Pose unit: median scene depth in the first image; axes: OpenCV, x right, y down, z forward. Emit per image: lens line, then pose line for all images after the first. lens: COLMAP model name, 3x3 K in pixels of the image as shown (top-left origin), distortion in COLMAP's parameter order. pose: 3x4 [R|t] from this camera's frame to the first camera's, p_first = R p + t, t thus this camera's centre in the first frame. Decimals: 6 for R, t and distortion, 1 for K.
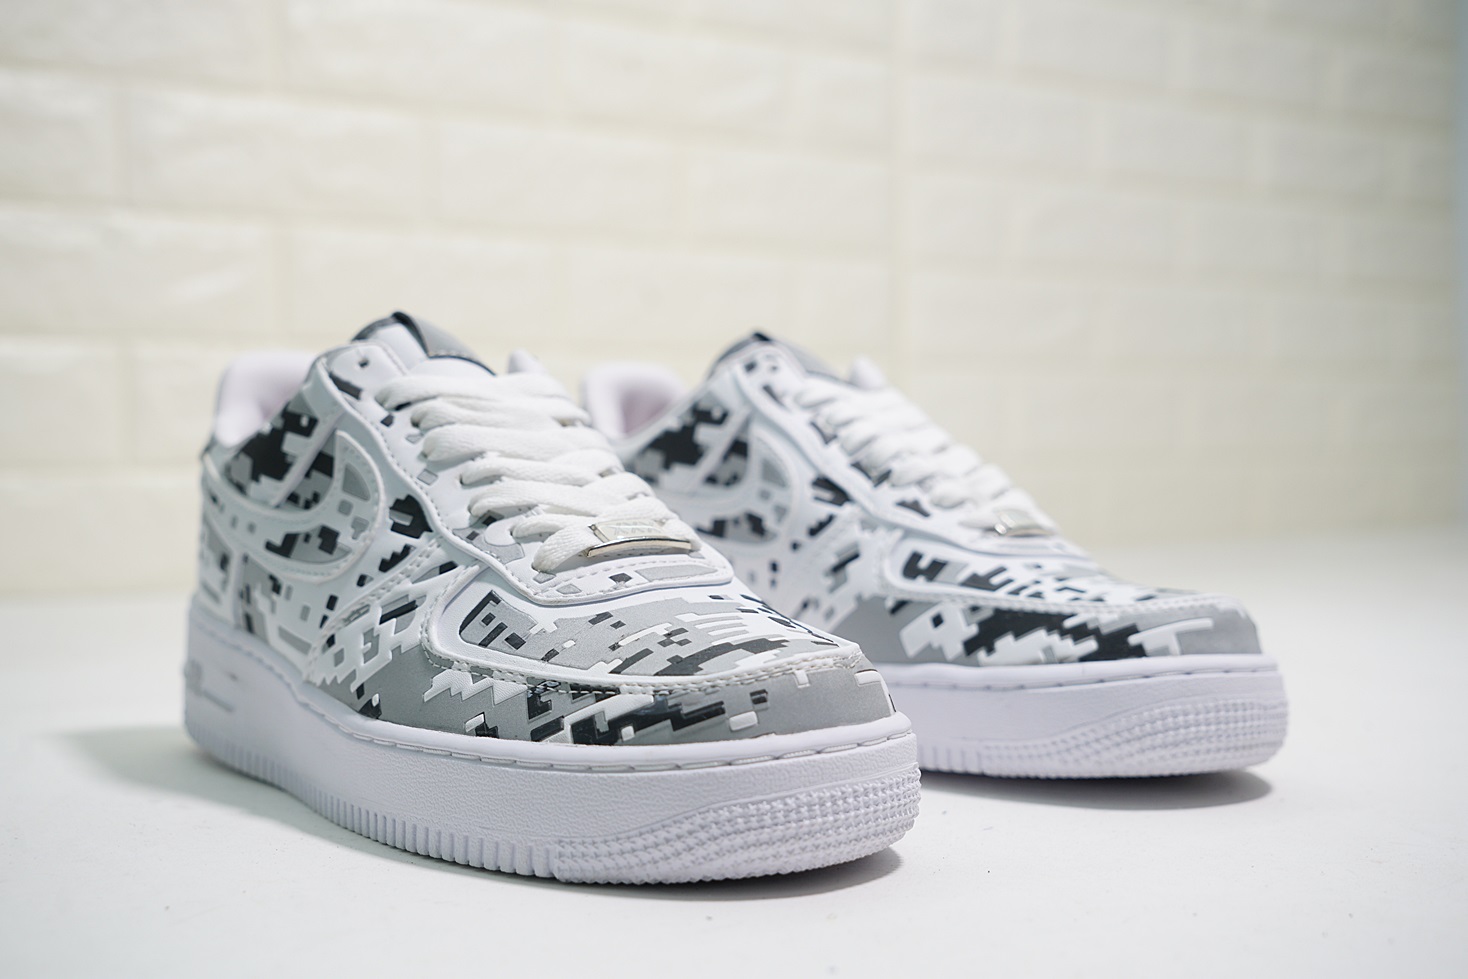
lens RADIAL K [[1998.6, 0, 734.0], [0, 1998.6, 489.5], [0, 0, 1]] dist [0.000695, -0.005931]
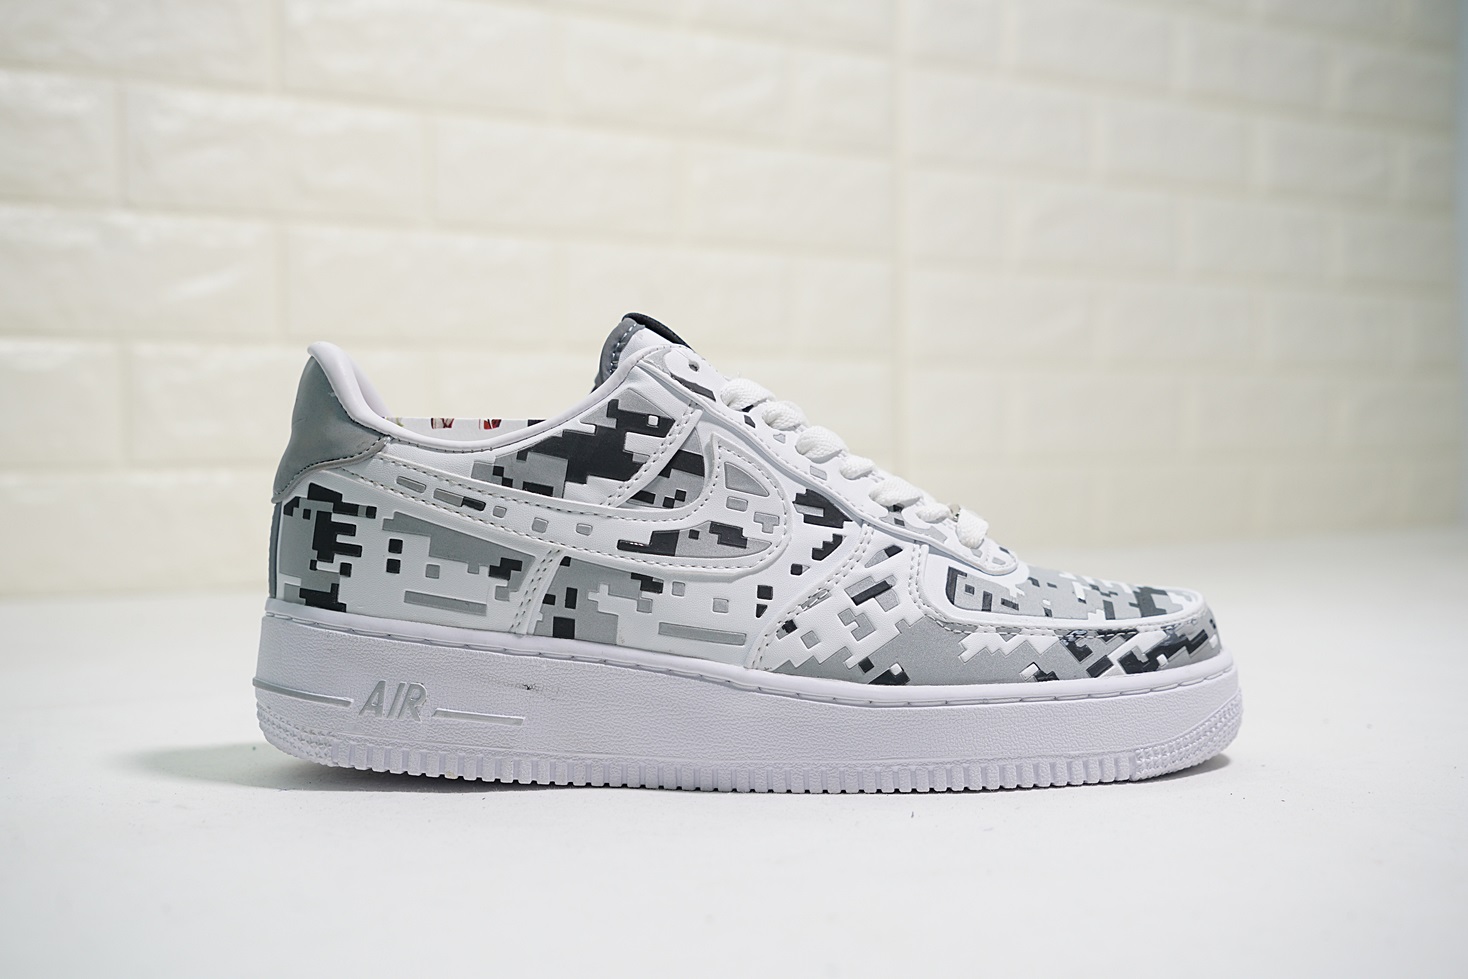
lens RADIAL K [[1998.6, 0, 734.0], [0, 1998.6, 489.5], [0, 0, 1]] dist [0.000695, -0.005931]
pose [[0.551845, -0.020660, 0.833691, -1.109742], [0.025347, 0.999647, 0.007994, -0.007067], [-0.833561, 0.016720, 0.552174, 0.430472]]
